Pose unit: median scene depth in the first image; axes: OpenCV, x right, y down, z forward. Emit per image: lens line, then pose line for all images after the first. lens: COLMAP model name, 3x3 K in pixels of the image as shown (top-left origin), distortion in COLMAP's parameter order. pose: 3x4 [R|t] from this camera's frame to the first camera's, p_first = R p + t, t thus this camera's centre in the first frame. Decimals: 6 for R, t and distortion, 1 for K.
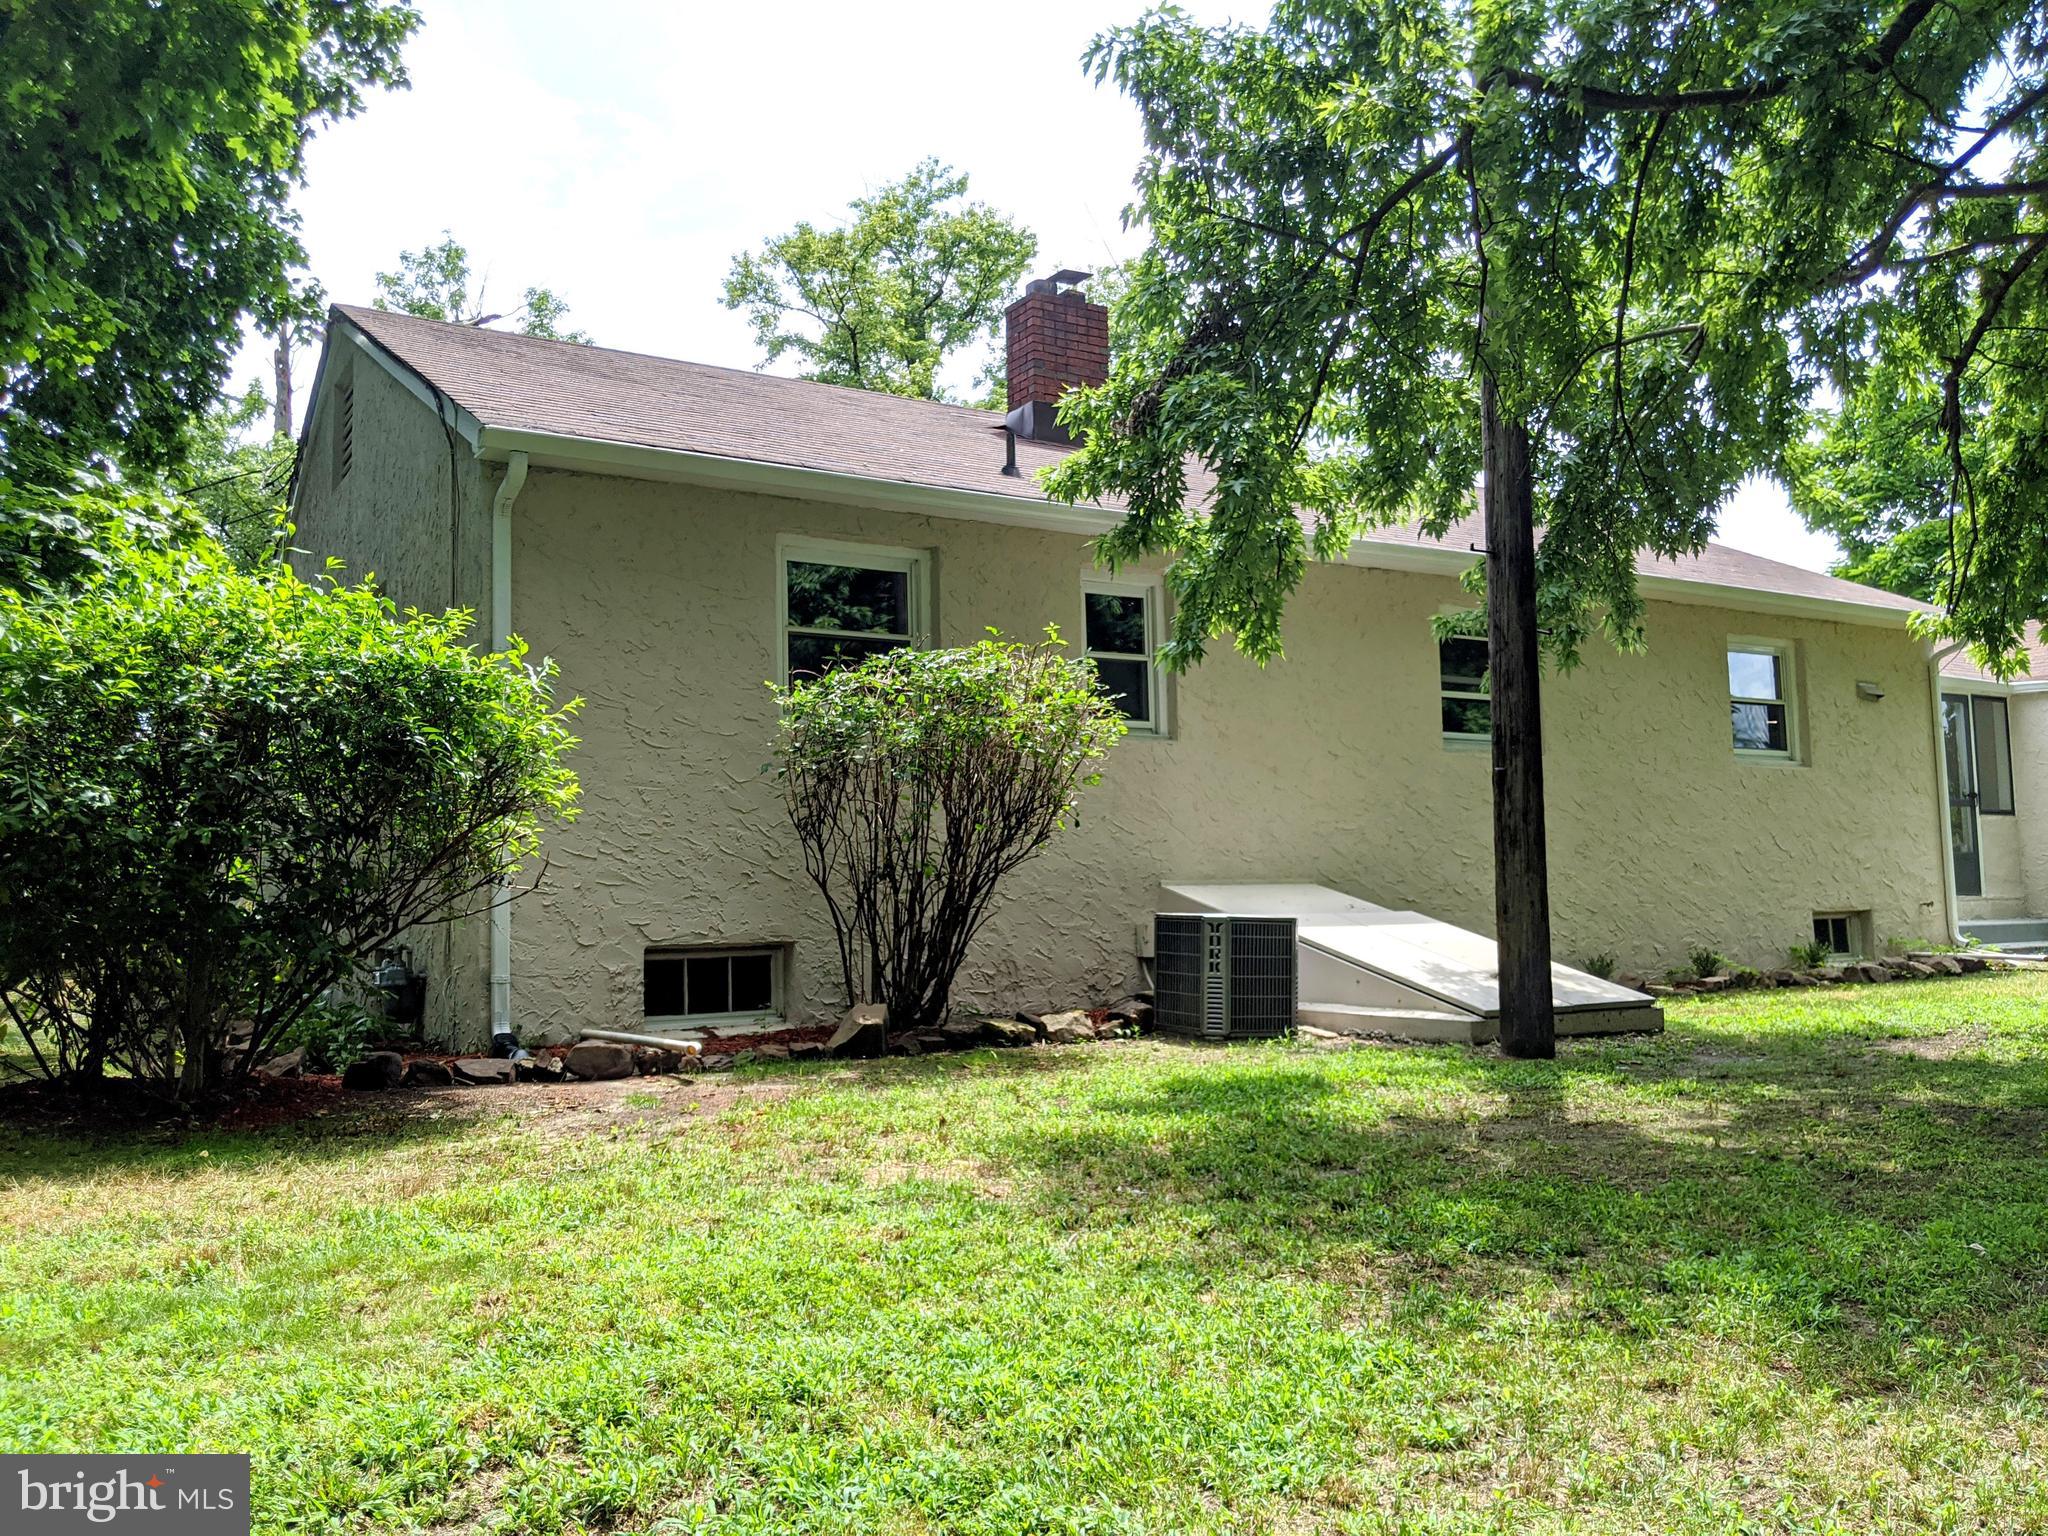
lens RADIAL K [[1609.8, 0, 1029.8], [0, 1609.8, 771.8], [0, 0, 1]] dist [0.003938, -0.003722]
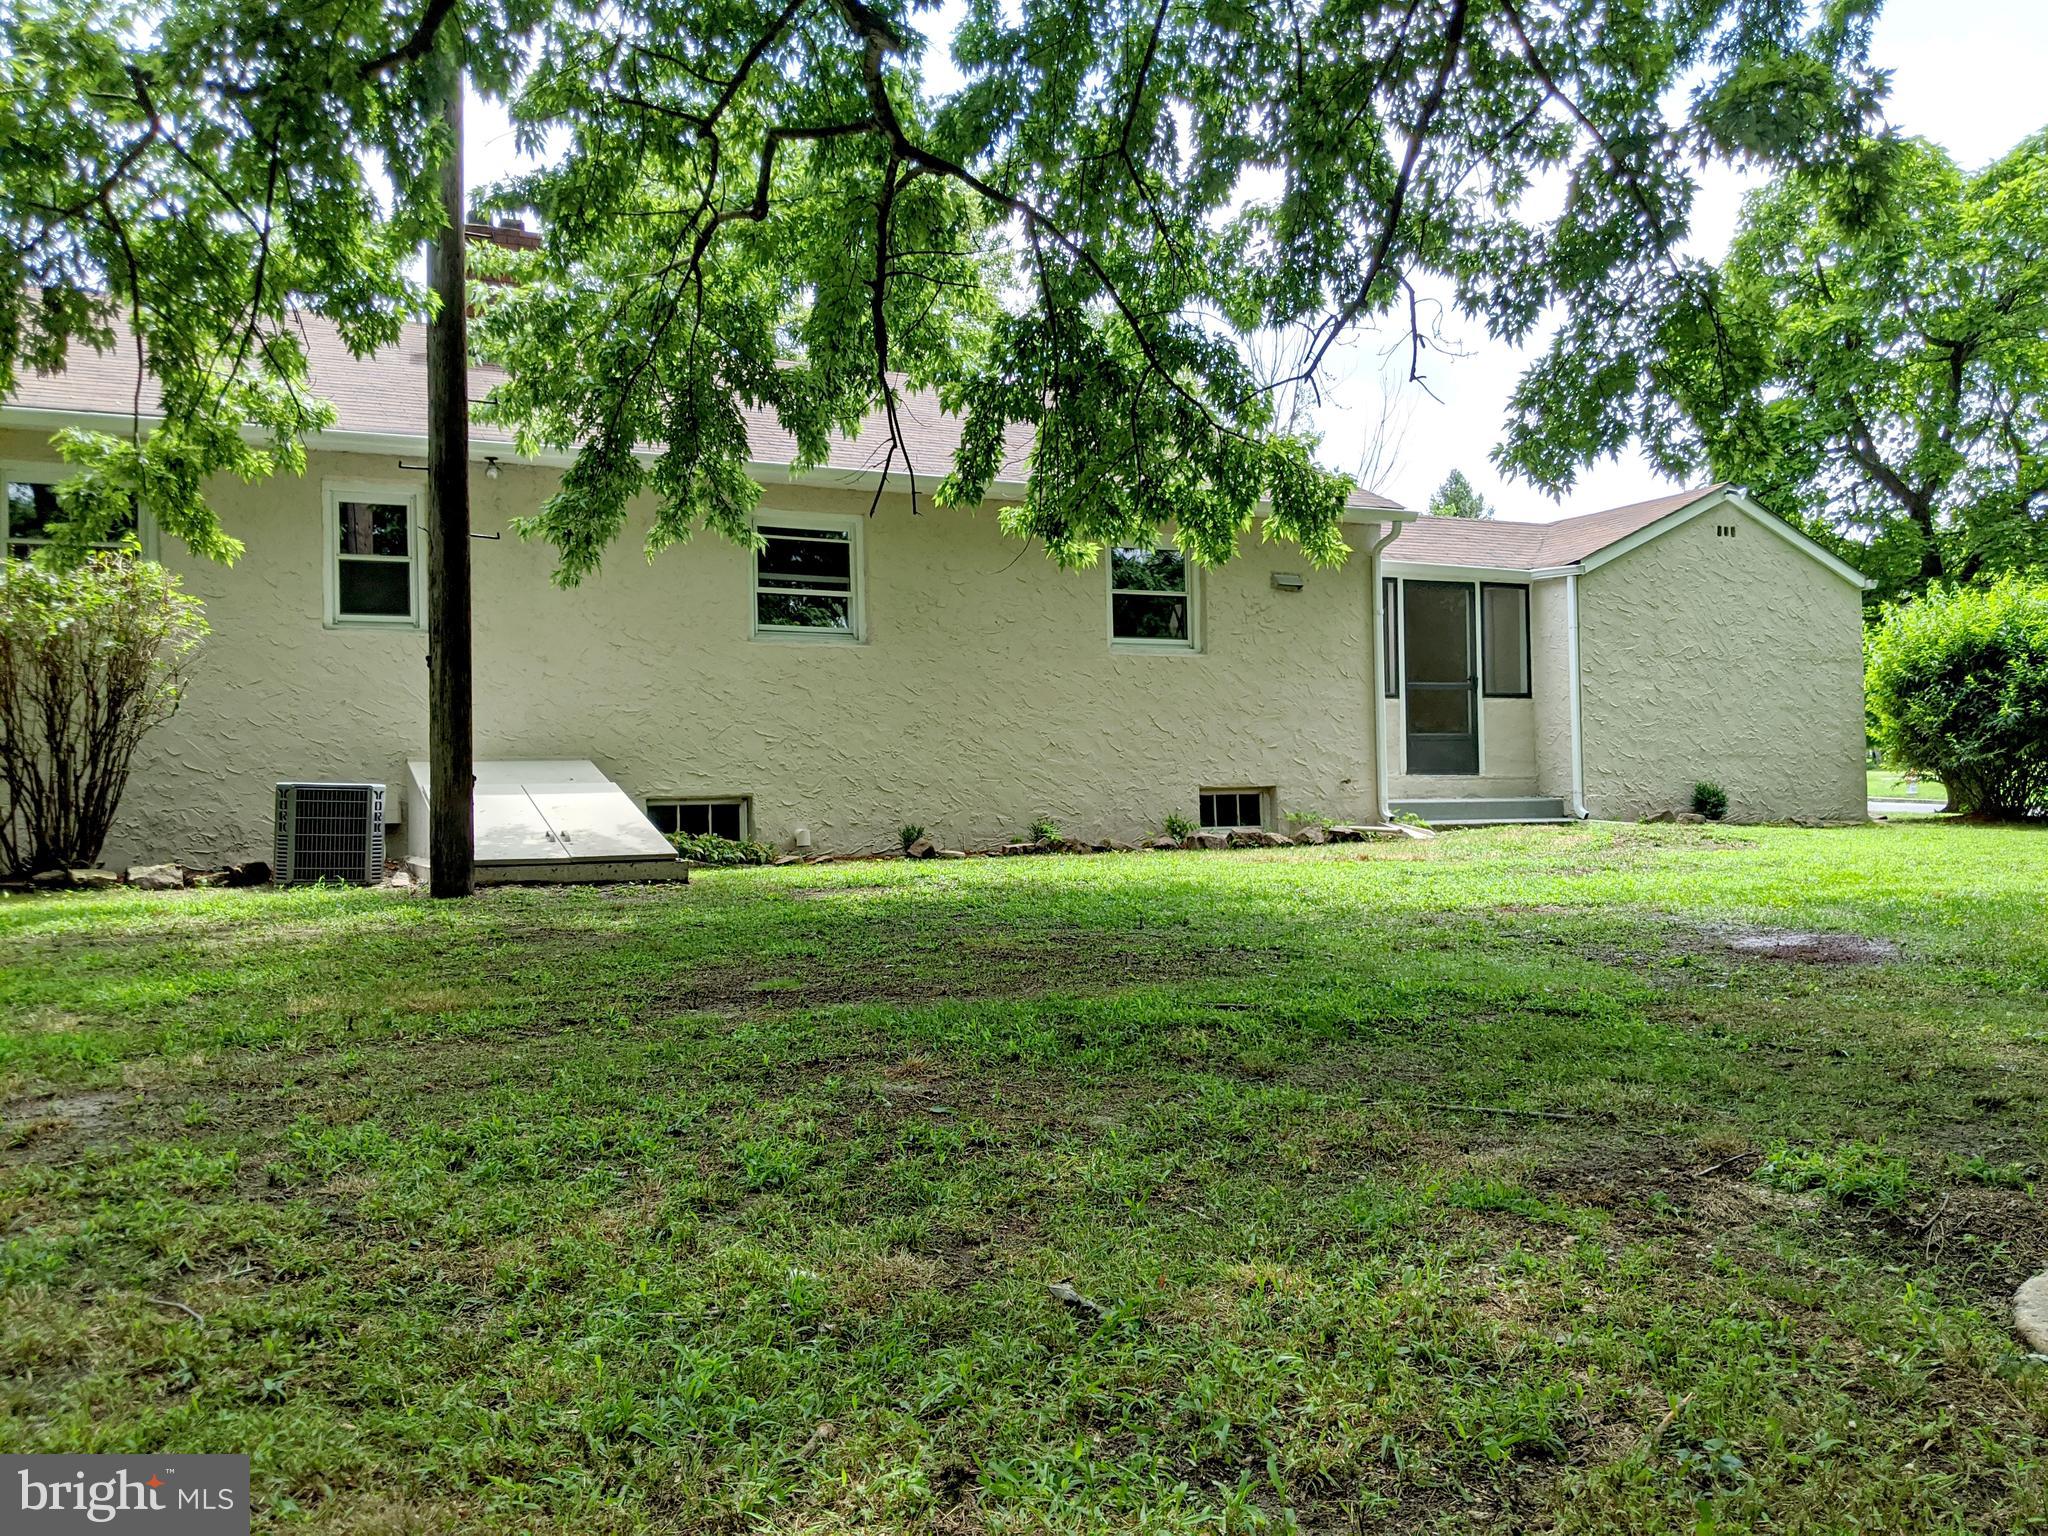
lens RADIAL K [[1609.8, 0, 1017.9], [0, 1609.8, 768.8], [0, 0, 1]] dist [0.003938, -0.003722]
pose [[0.999172, 0.003333, -0.040547, 0.477439], [-0.000397, 0.997388, 0.072225, -0.005399], [0.040682, -0.072149, 0.996564, -0.107033]]
